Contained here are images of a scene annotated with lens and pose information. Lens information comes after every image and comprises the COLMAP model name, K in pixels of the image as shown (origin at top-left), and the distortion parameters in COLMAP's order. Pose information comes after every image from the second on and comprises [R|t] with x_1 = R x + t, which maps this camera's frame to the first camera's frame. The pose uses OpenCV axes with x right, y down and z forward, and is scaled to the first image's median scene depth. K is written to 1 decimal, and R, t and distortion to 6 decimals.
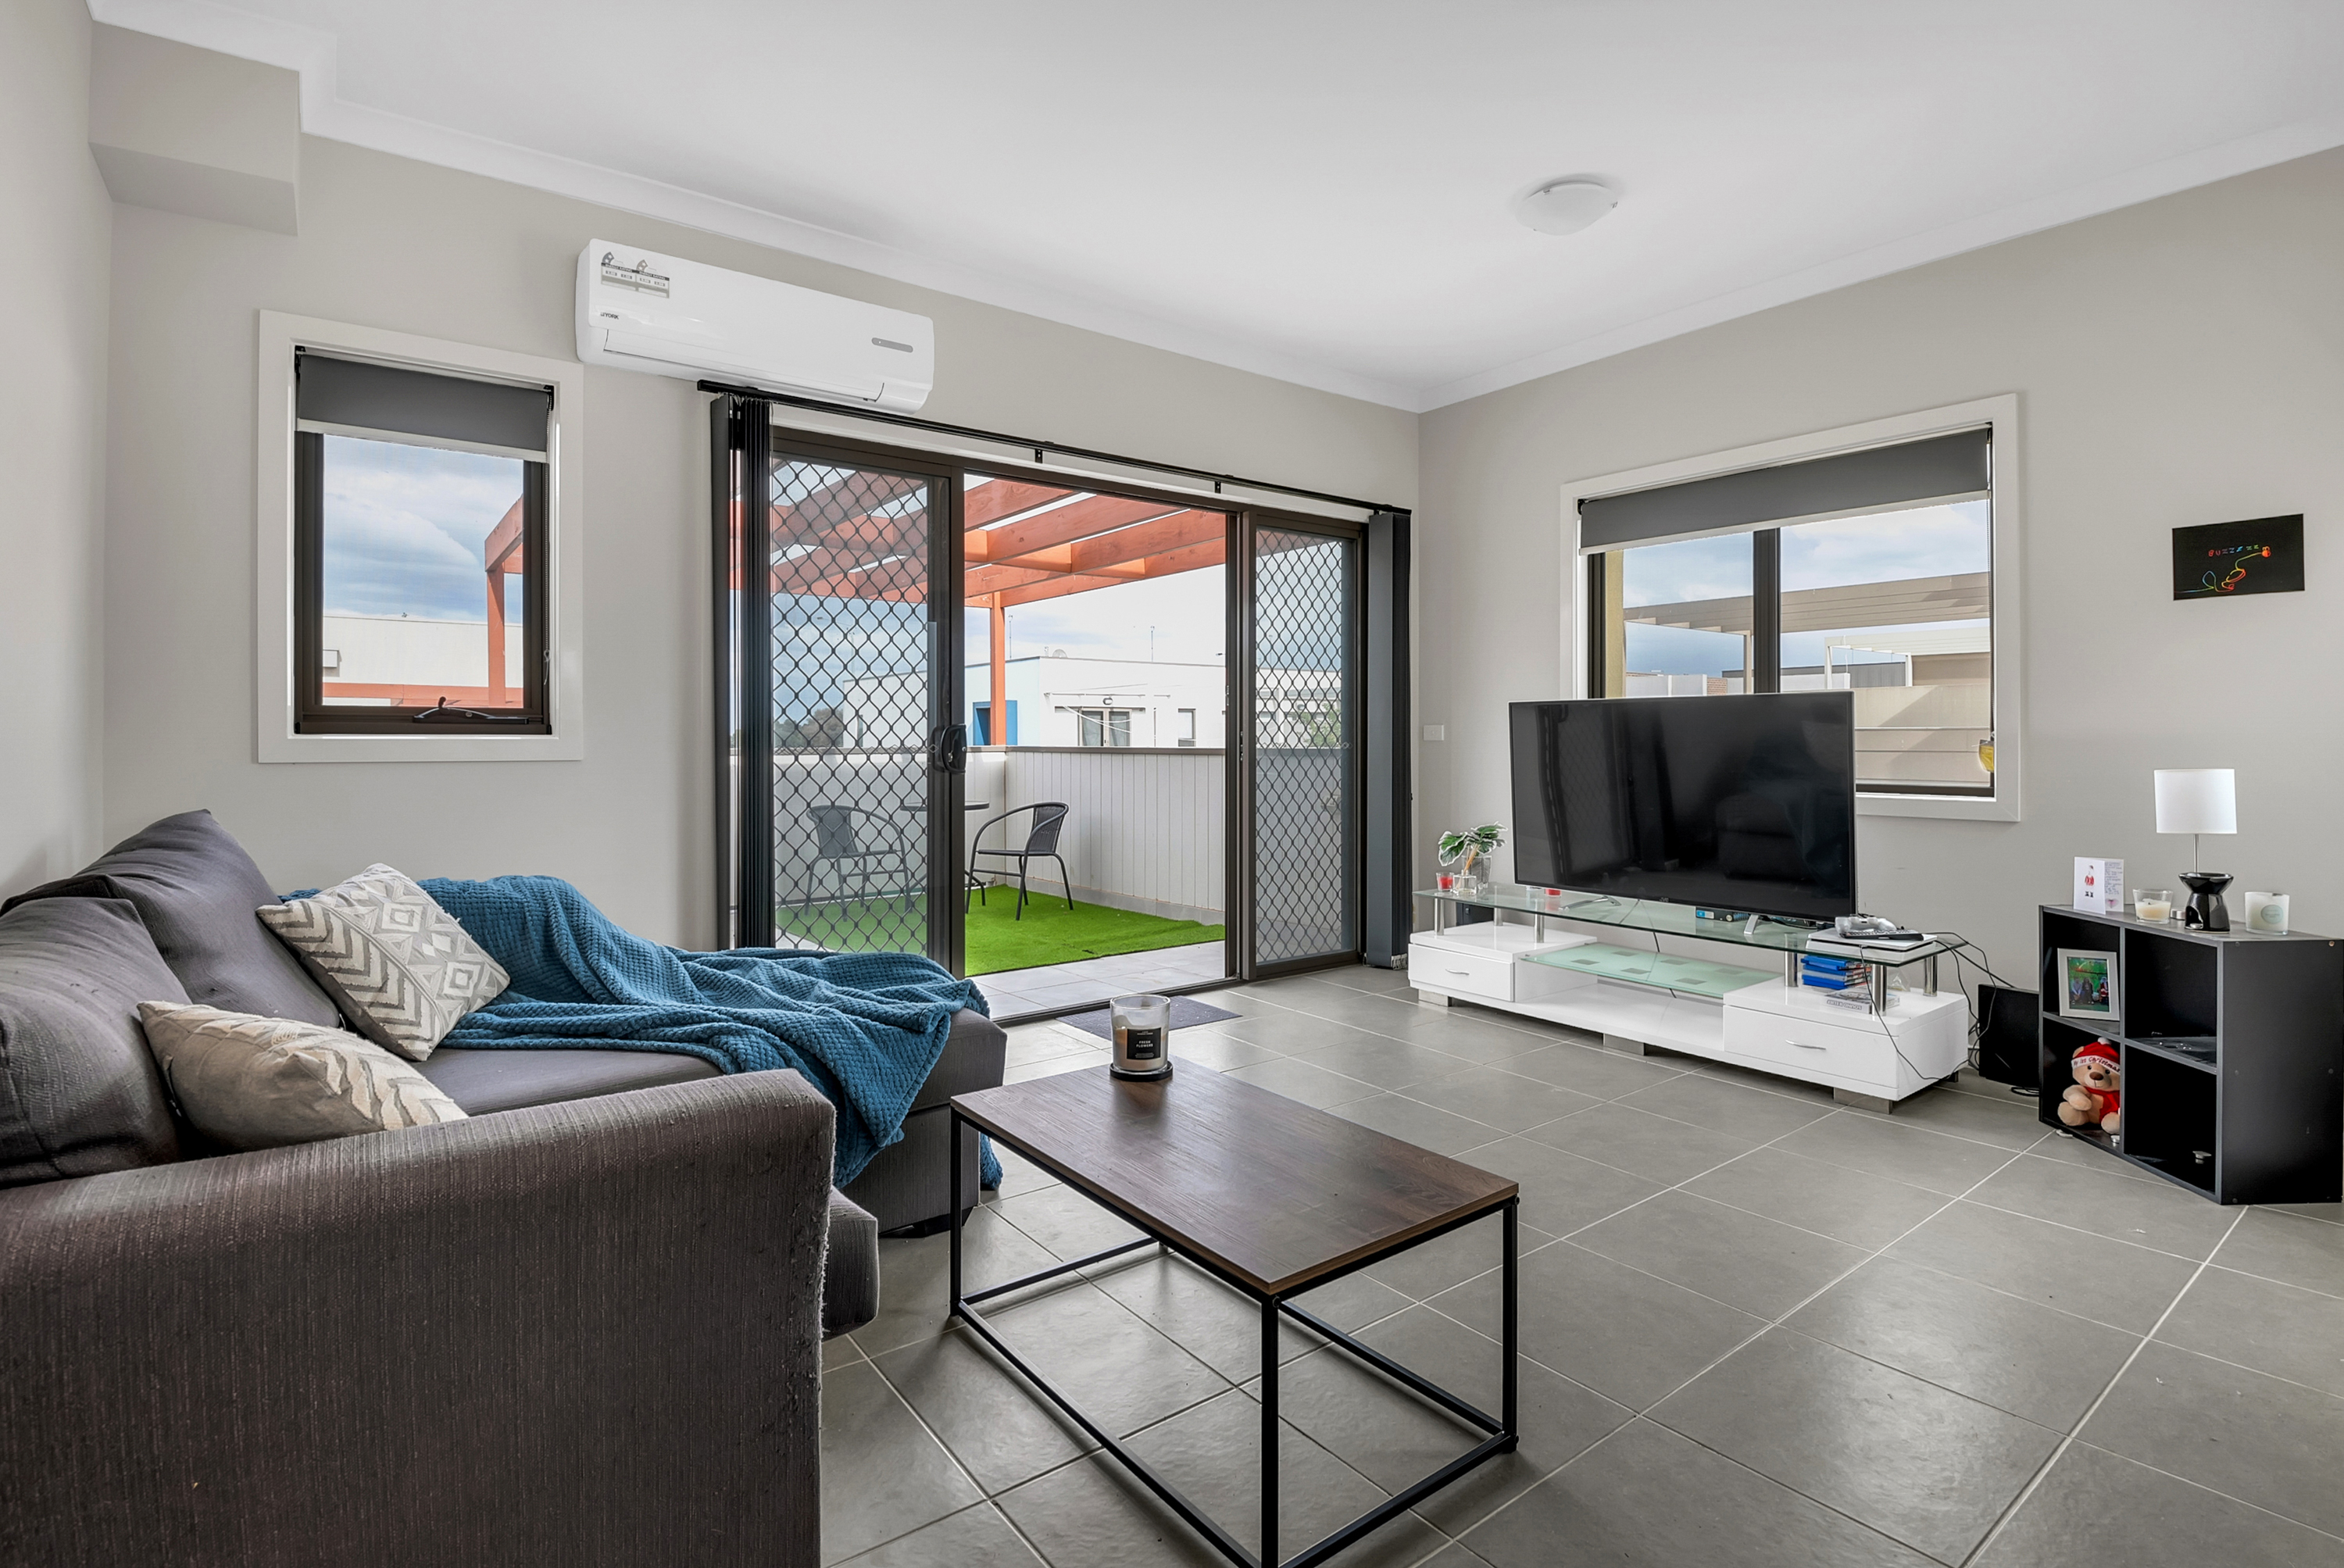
lens RADIAL K [[1127.6, 0, 1199.6], [0, 1127.6, 739.8], [0, 0, 1]] dist [0.002712, -0.002751]
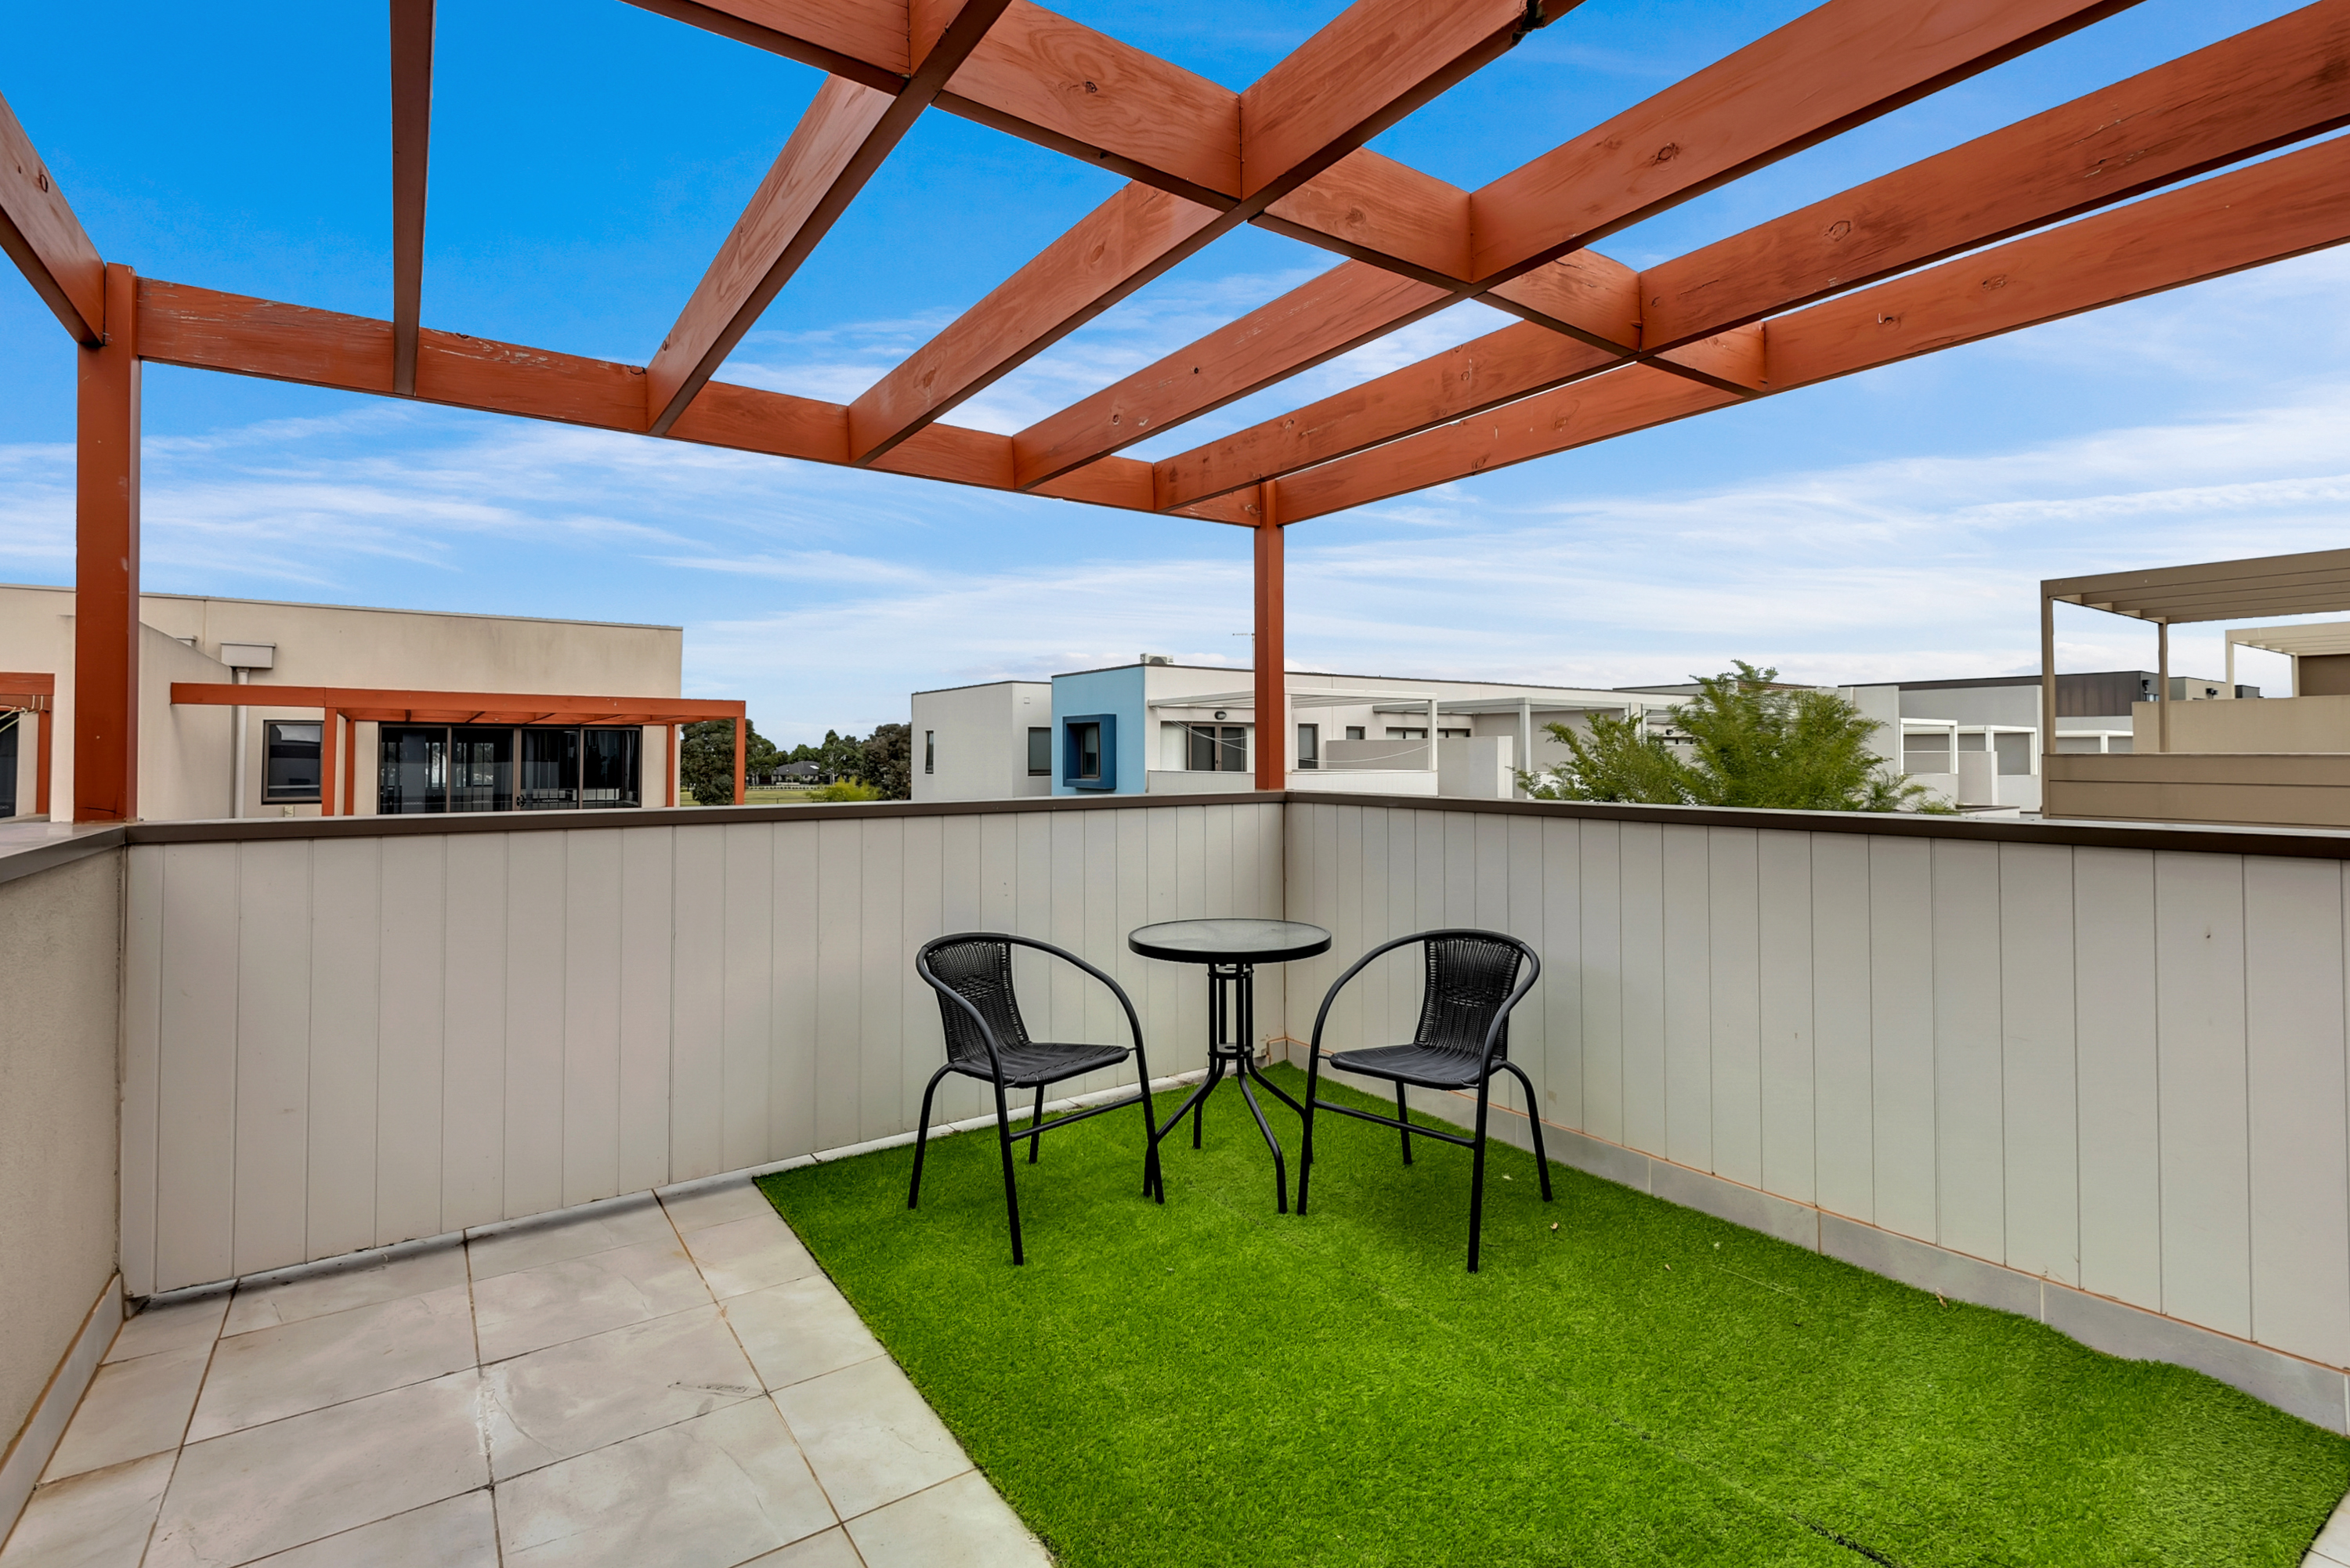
lens RADIAL K [[1130.4, 0, 1205.4], [0, 1130.4, 739.4], [0, 0, 1]] dist [0.002712, -0.002751]
pose [[0.998819, -0.000581, -0.048584, -0.465535], [-0.000073, 0.999910, -0.013450, -0.028595], [0.048588, 0.013438, 0.998729, 1.209713]]
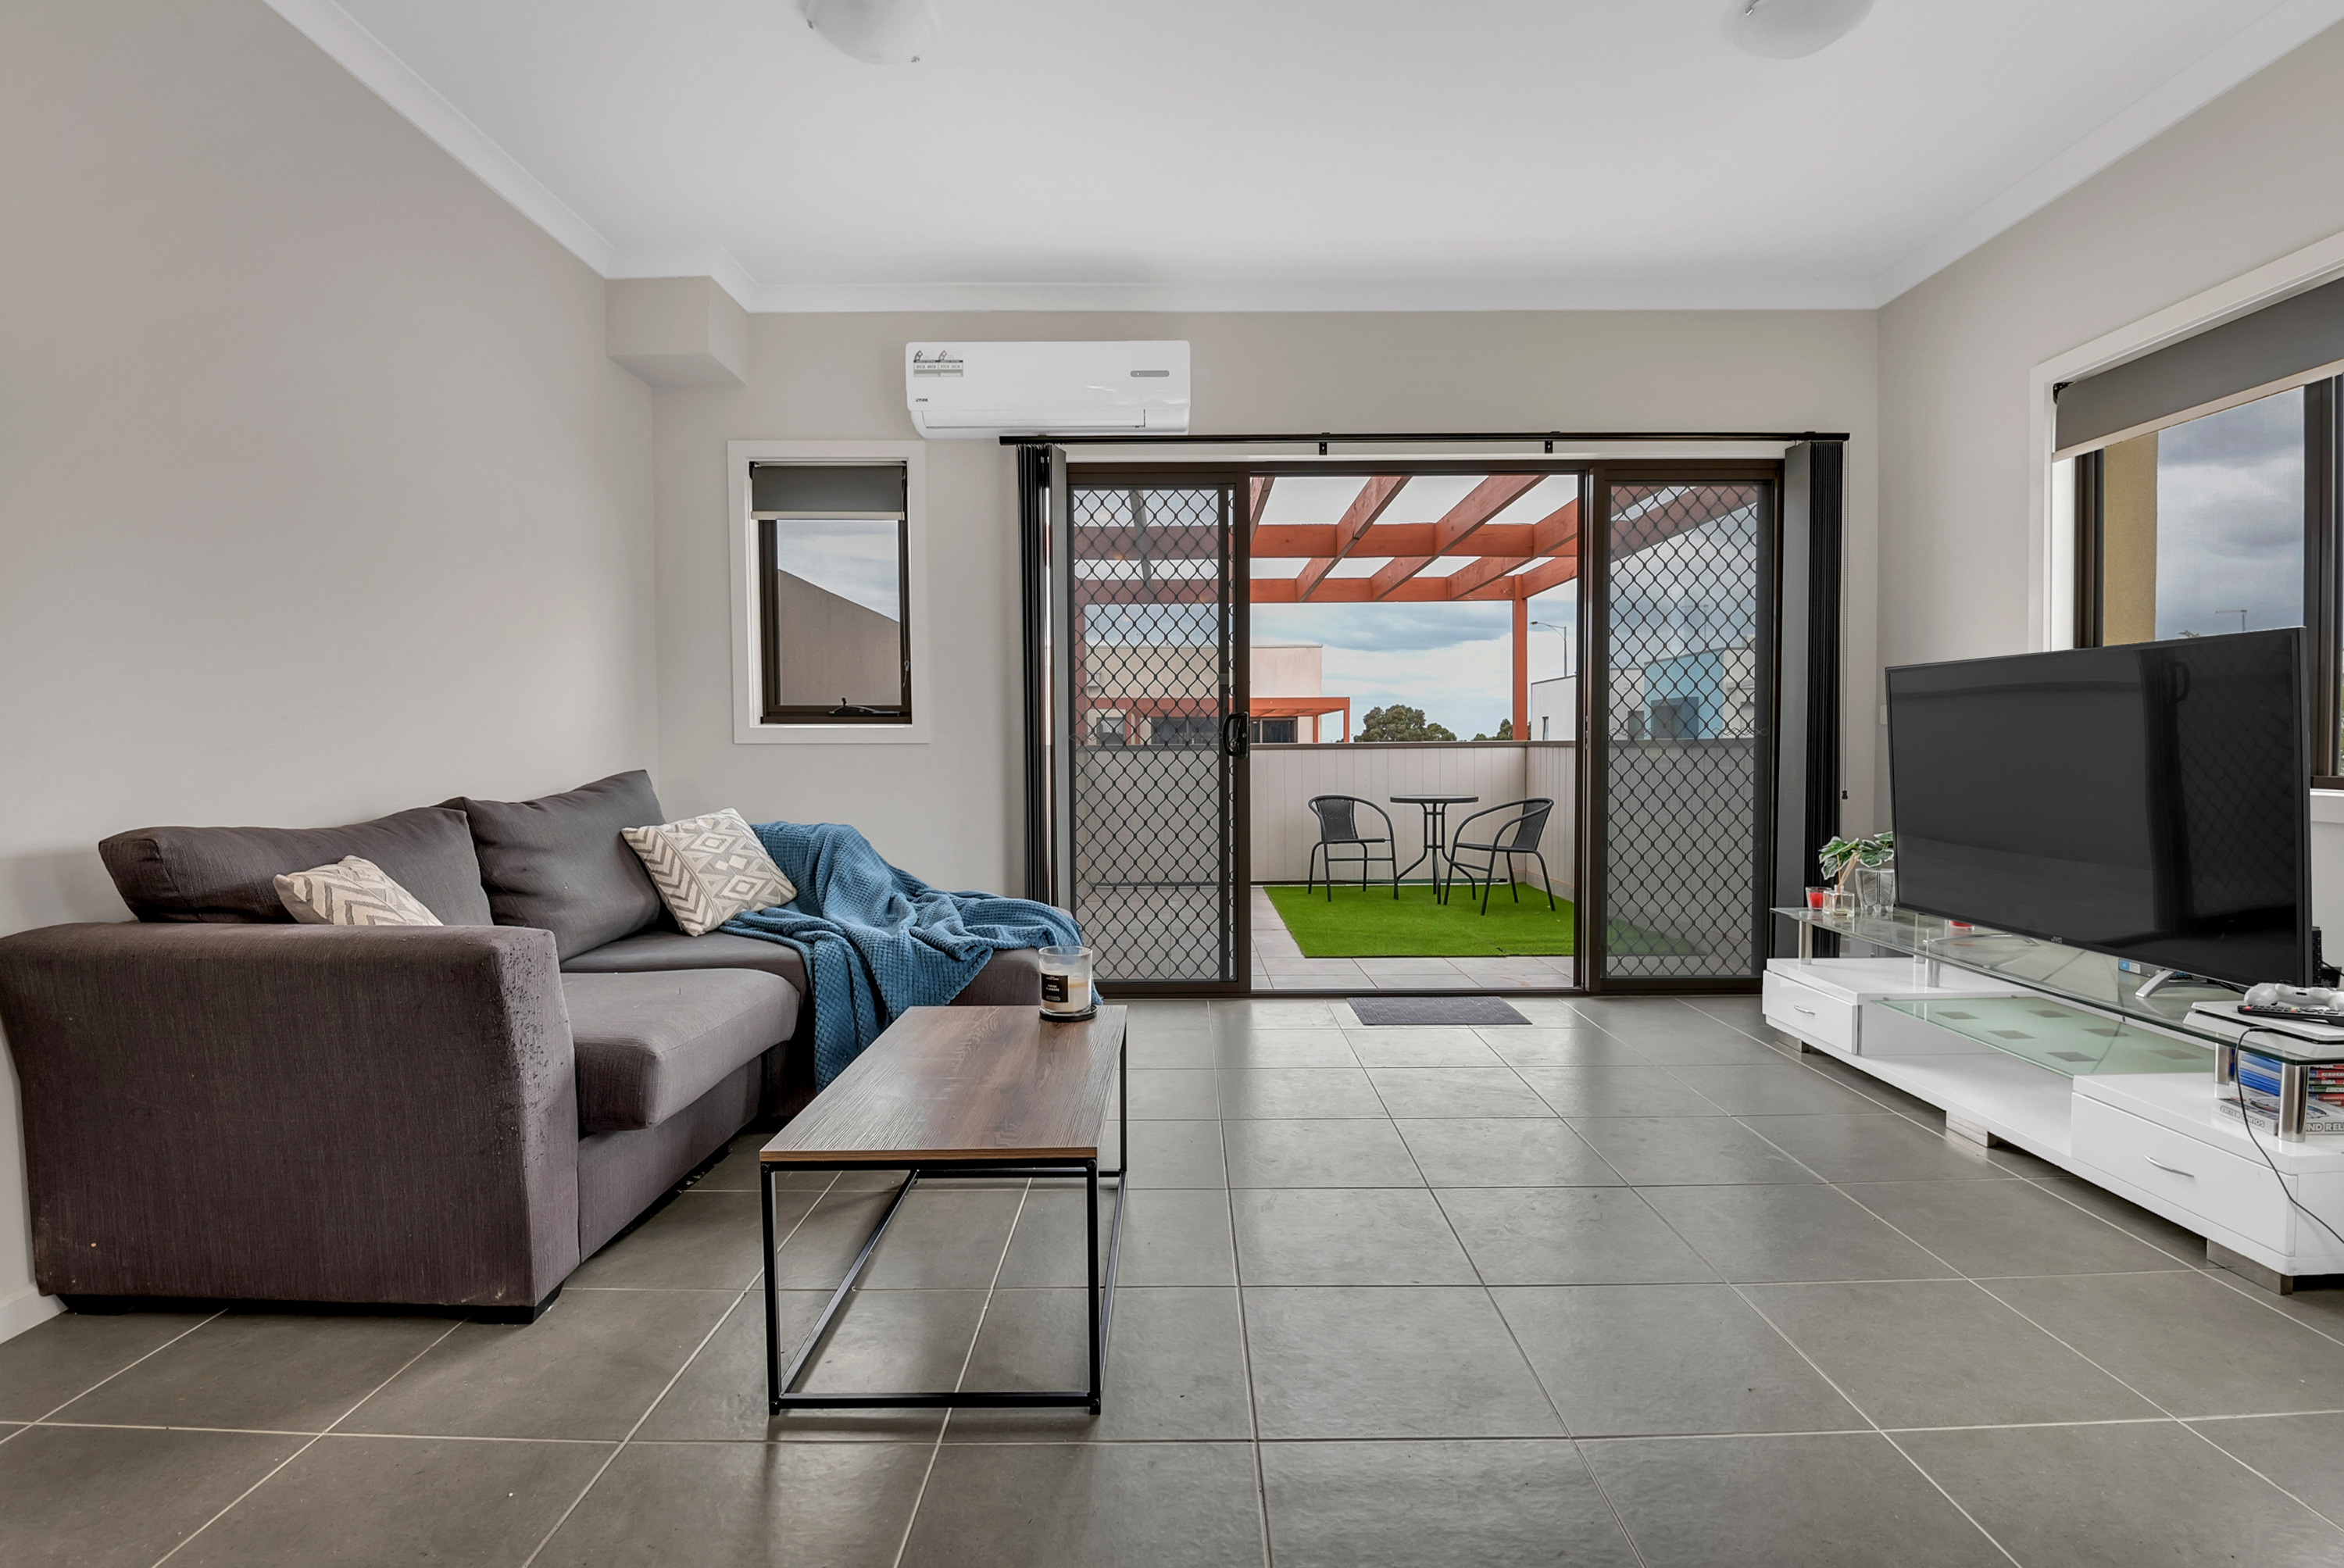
lens RADIAL K [[1127.6, 0, 1184.1], [0, 1127.6, 772.6], [0, 0, 1]] dist [0.002712, -0.002751]
pose [[0.796407, 0.011564, -0.604650, 0.443823], [0.004195, 0.999687, 0.024645, 0.019247], [0.604746, -0.022164, 0.796110, 0.121488]]
